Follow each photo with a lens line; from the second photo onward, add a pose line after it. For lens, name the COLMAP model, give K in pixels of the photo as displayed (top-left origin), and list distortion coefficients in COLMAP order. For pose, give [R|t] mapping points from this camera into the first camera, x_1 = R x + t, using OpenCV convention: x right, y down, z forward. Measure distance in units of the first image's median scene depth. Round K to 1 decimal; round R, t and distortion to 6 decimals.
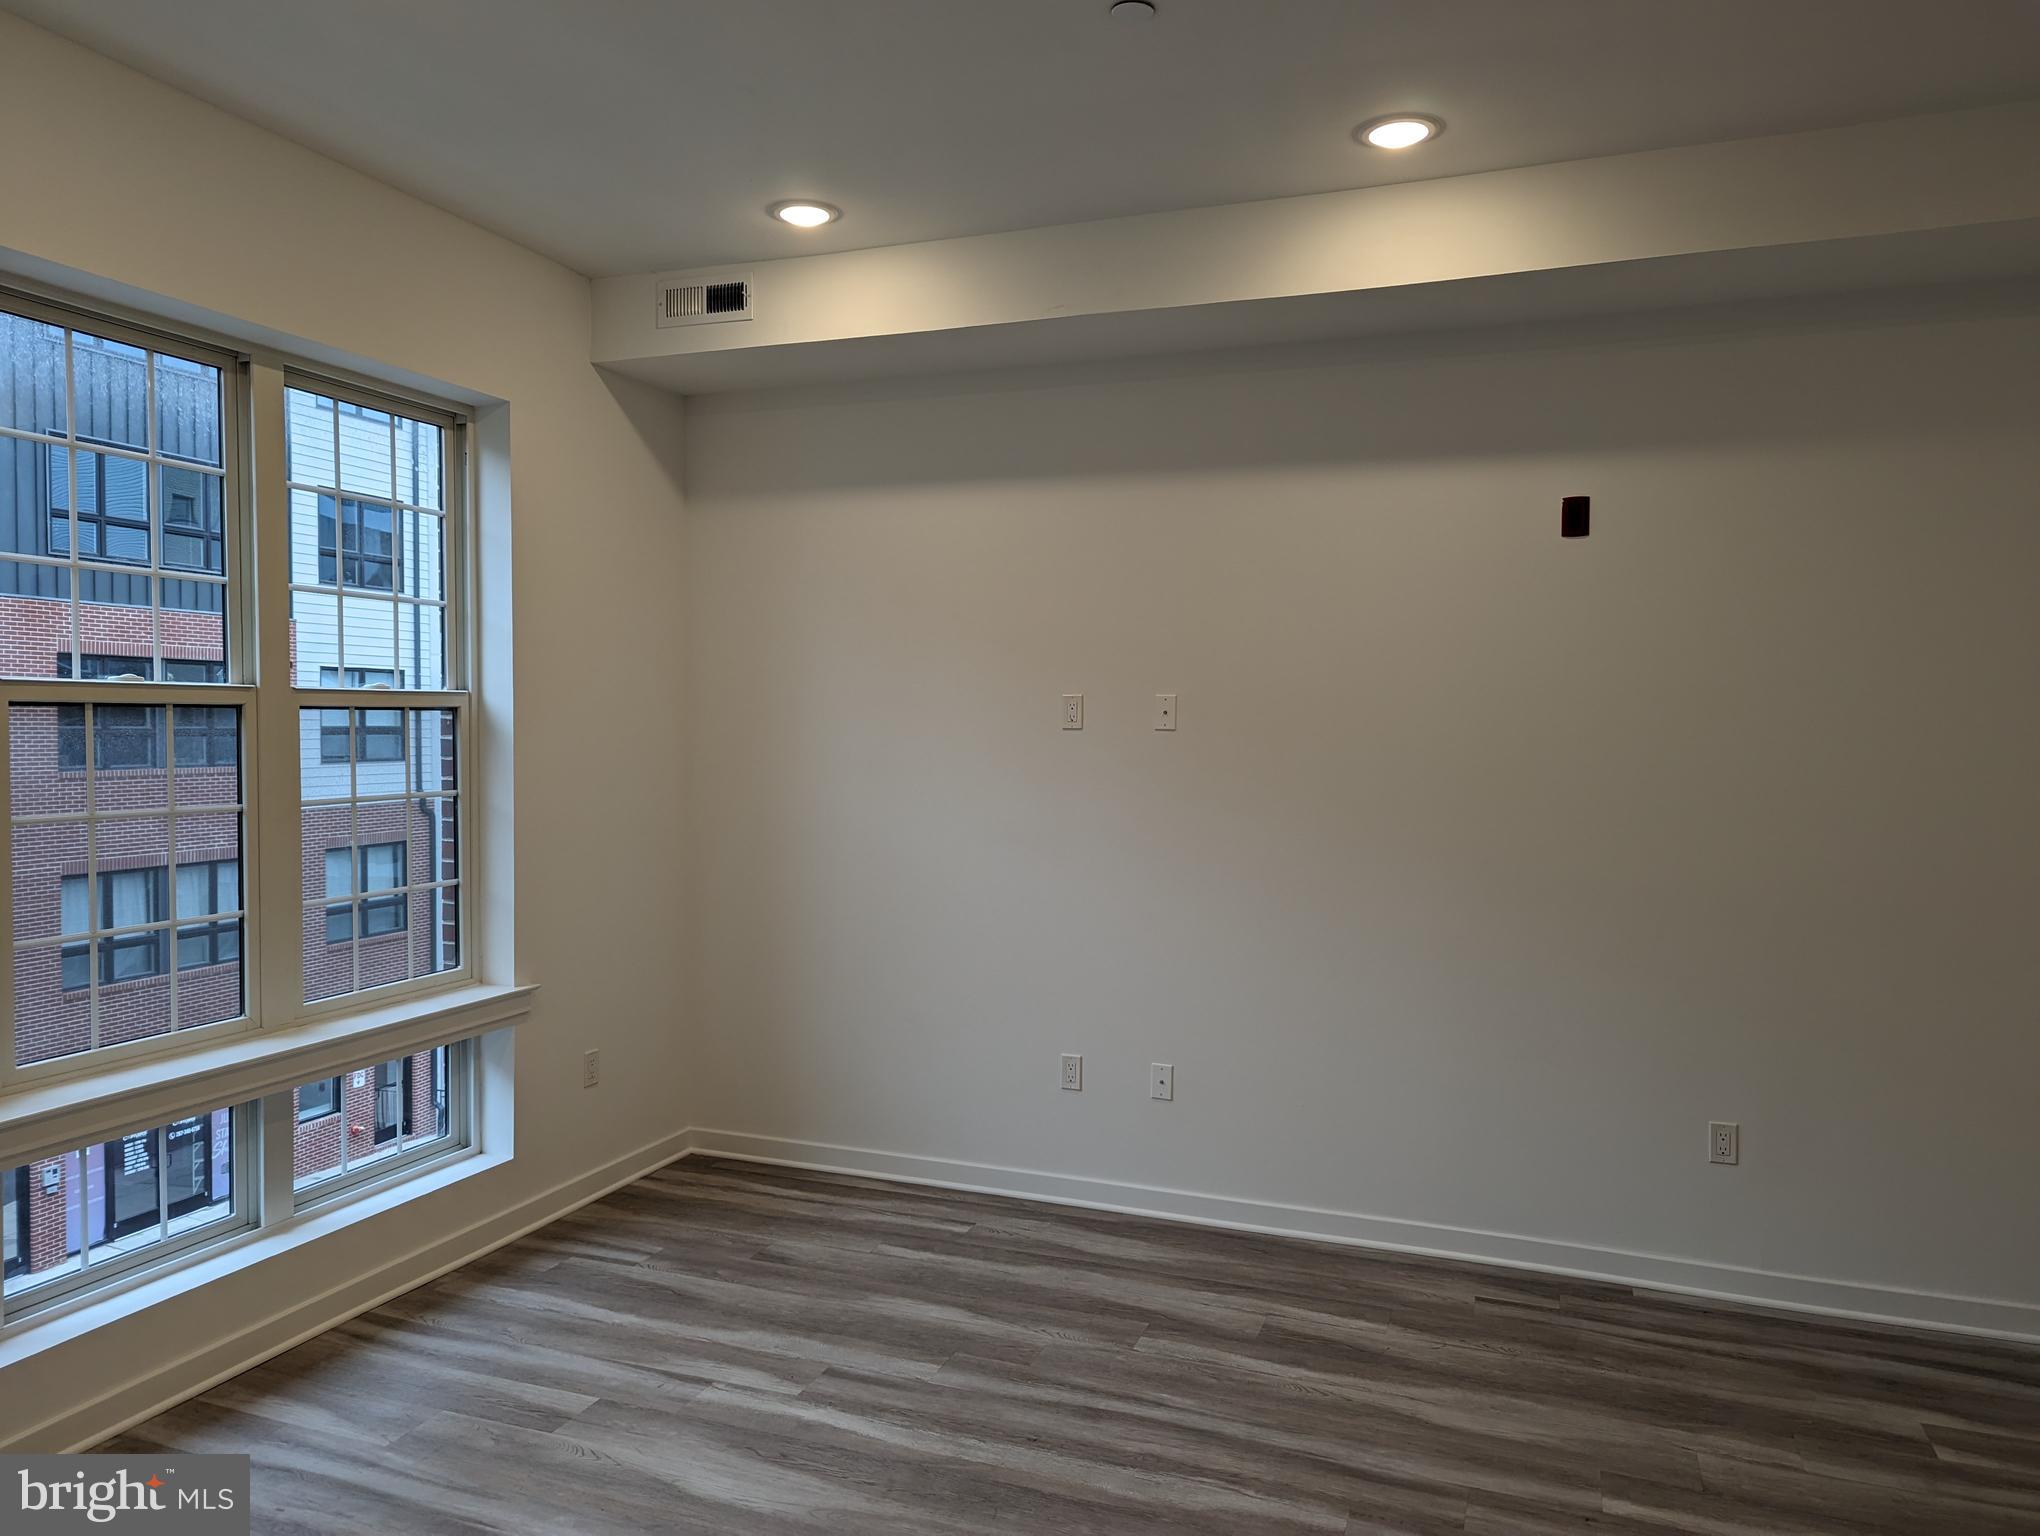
lens RADIAL K [[1426.9, 0, 995.5], [0, 1426.9, 770.9], [0, 0, 1]] dist [0.057822, -0.040789]
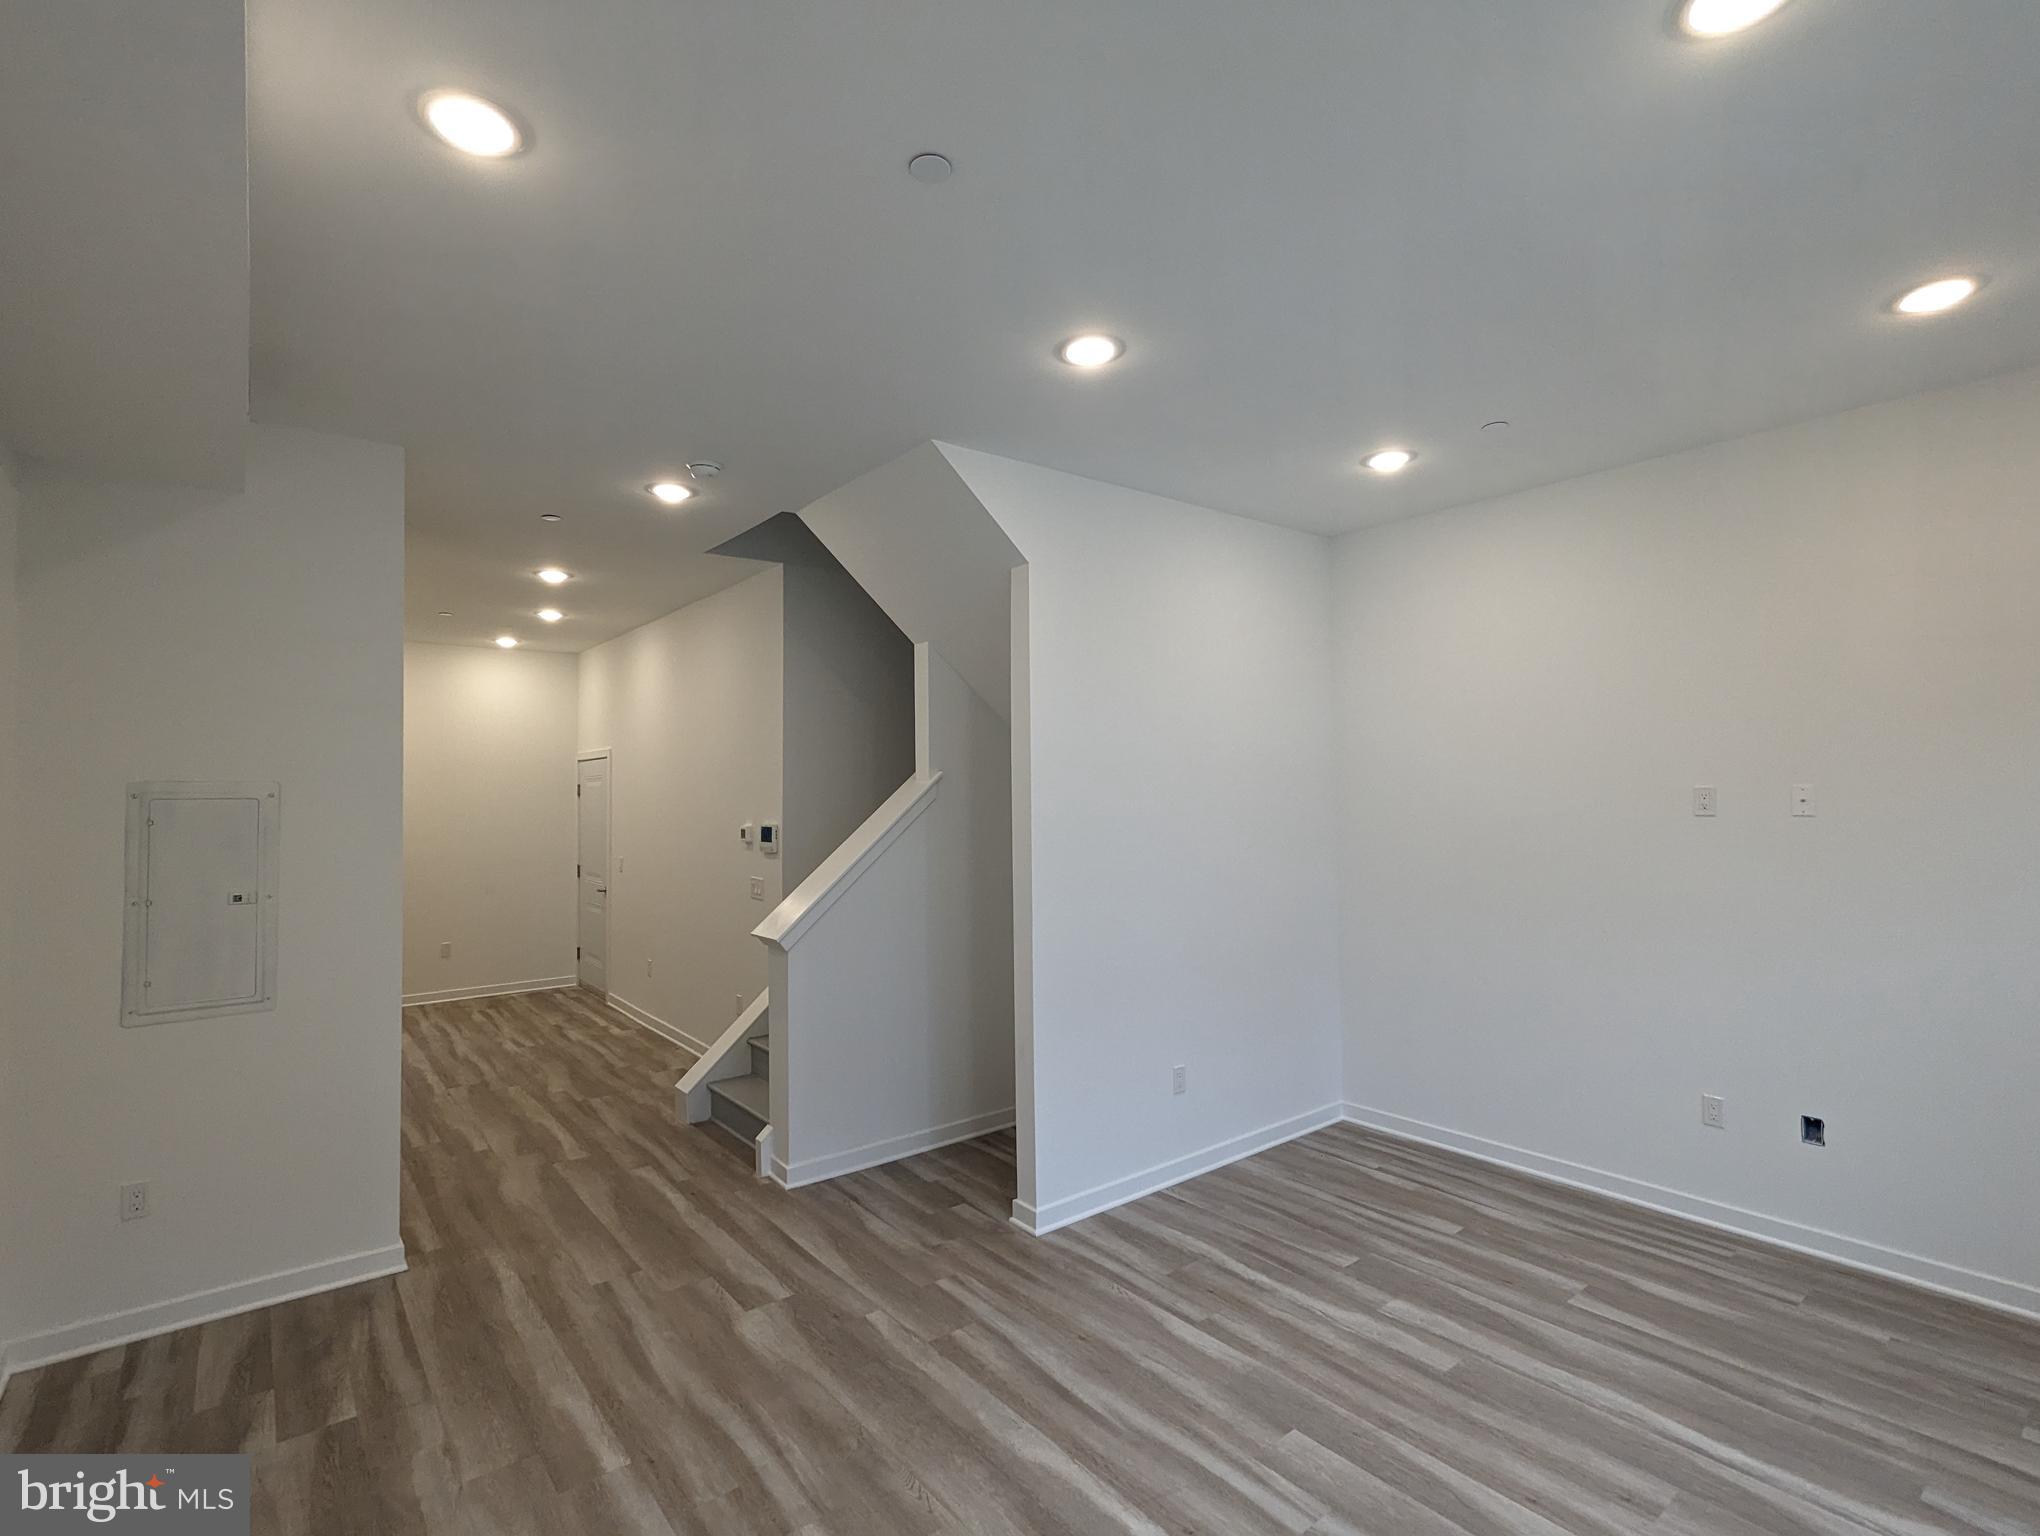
lens RADIAL K [[968.8, 0, 1019.7], [0, 968.8, 761.1], [0, 0, 1]] dist [0.000412, 0.000770]
pose [[-0.866189, 0.021553, 0.499251, -0.233912], [0.020994, 0.999757, -0.006736, -0.064417], [-0.499275, 0.004646, -0.866431, 1.207671]]
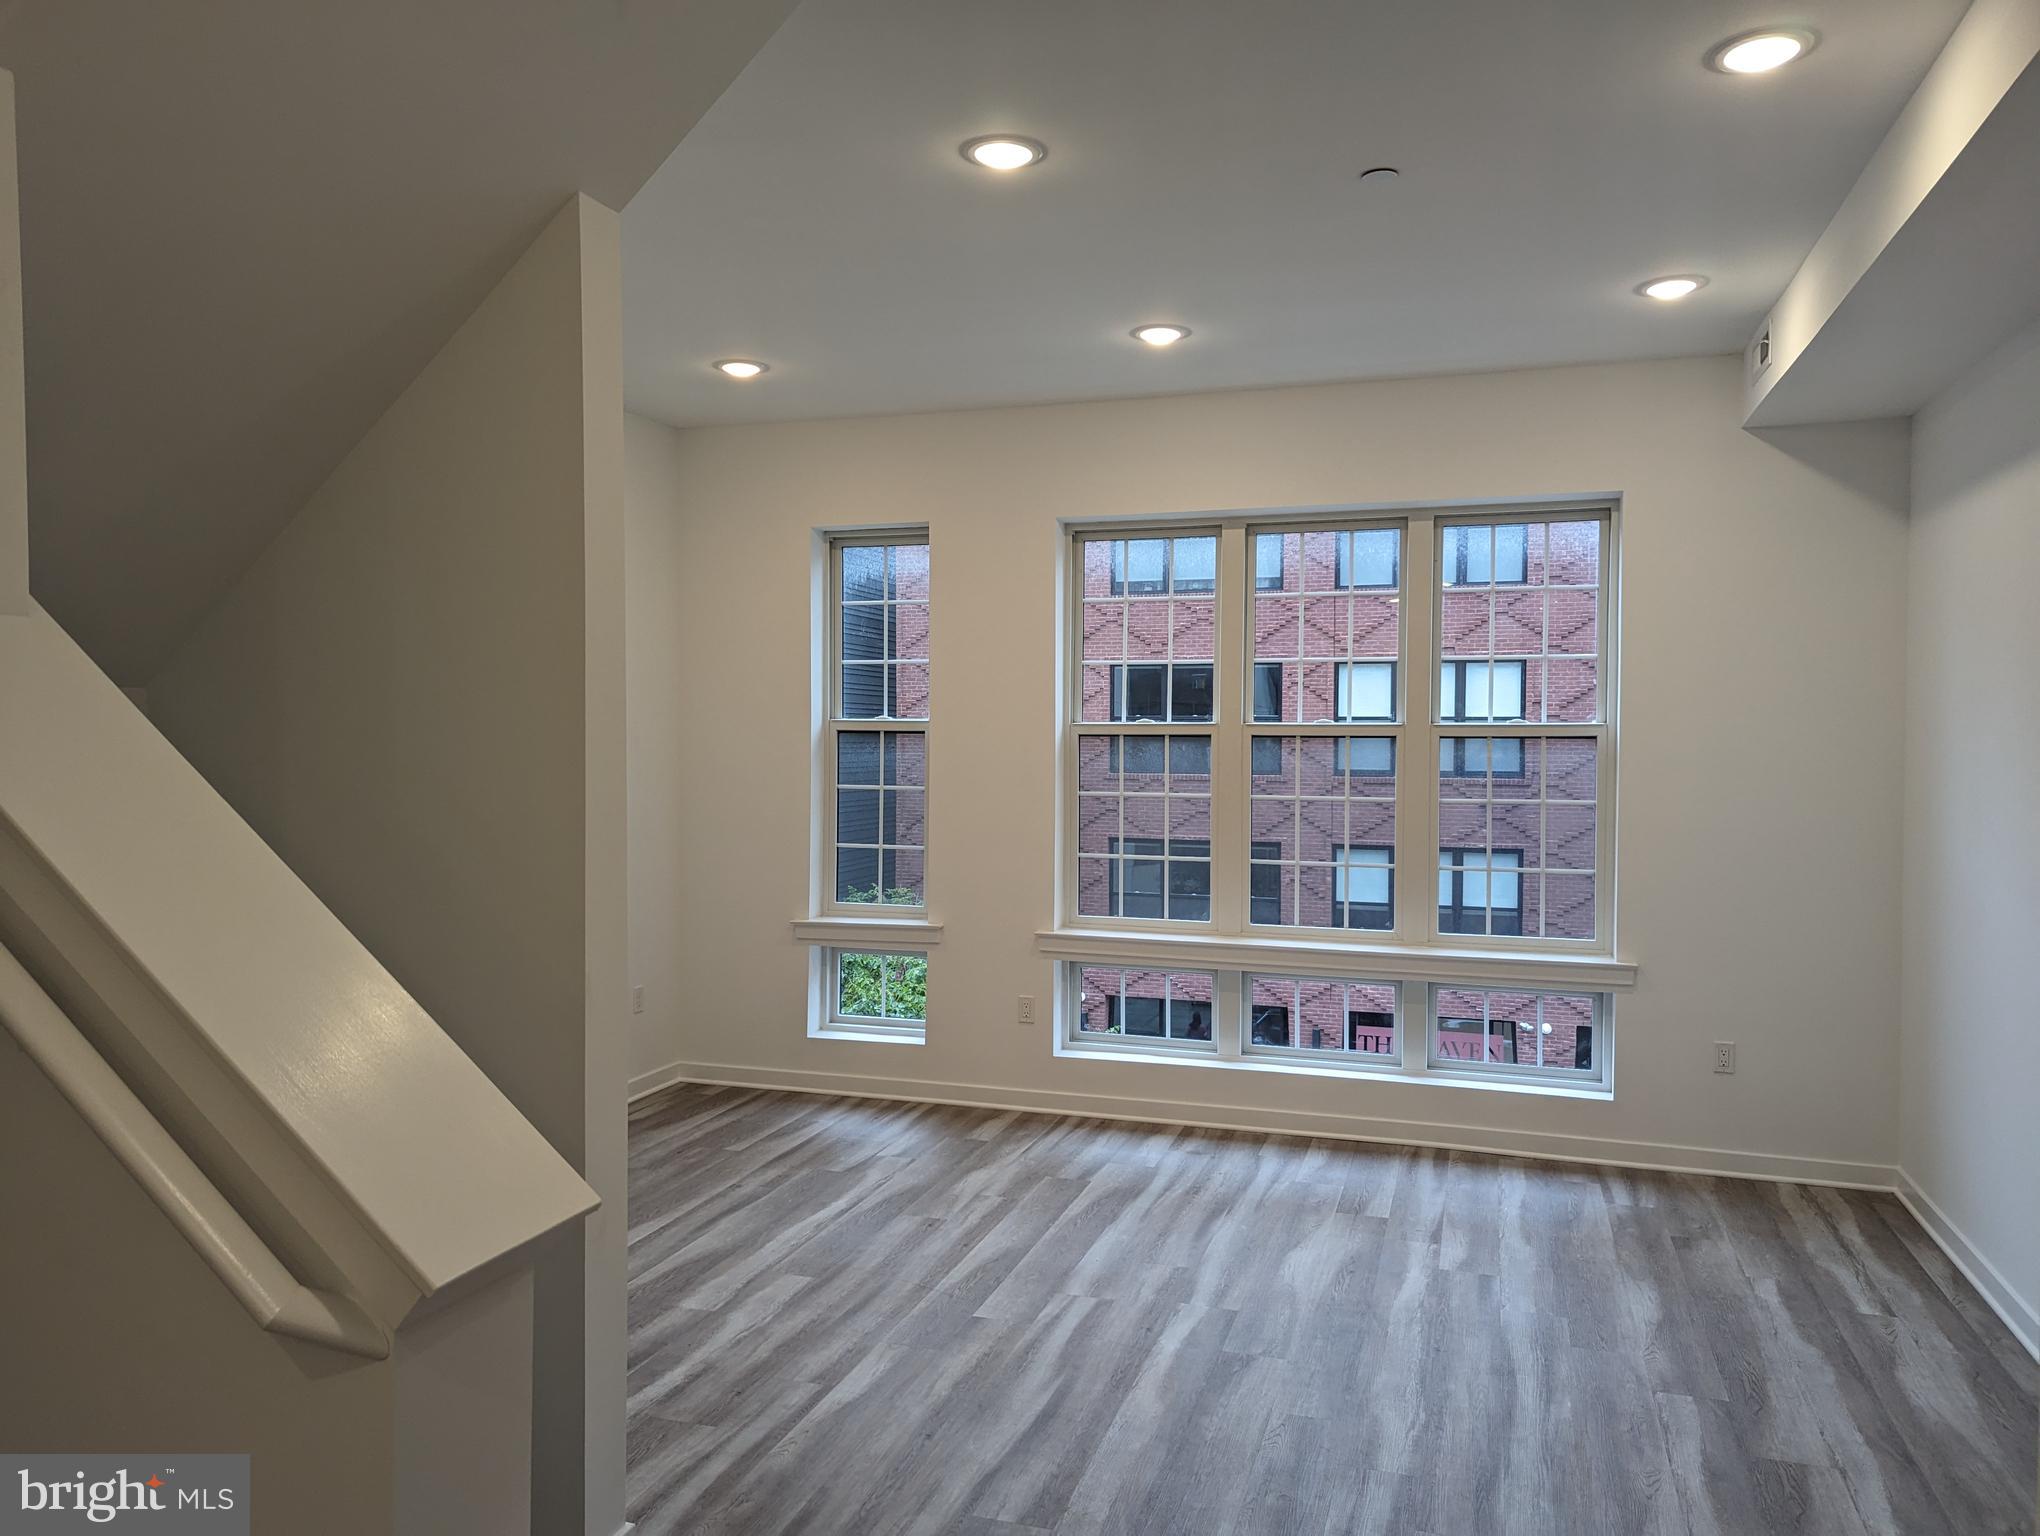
lens RADIAL K [[1426.9, 0, 1034.0], [0, 1426.9, 775.9], [0, 0, 1]] dist [0.057822, -0.040789]
pose [[0.059989, 0.020319, -0.997992, 1.004496], [-0.034493, 0.999238, 0.018271, -0.016384], [0.997603, 0.033327, 0.060644, 0.491618]]
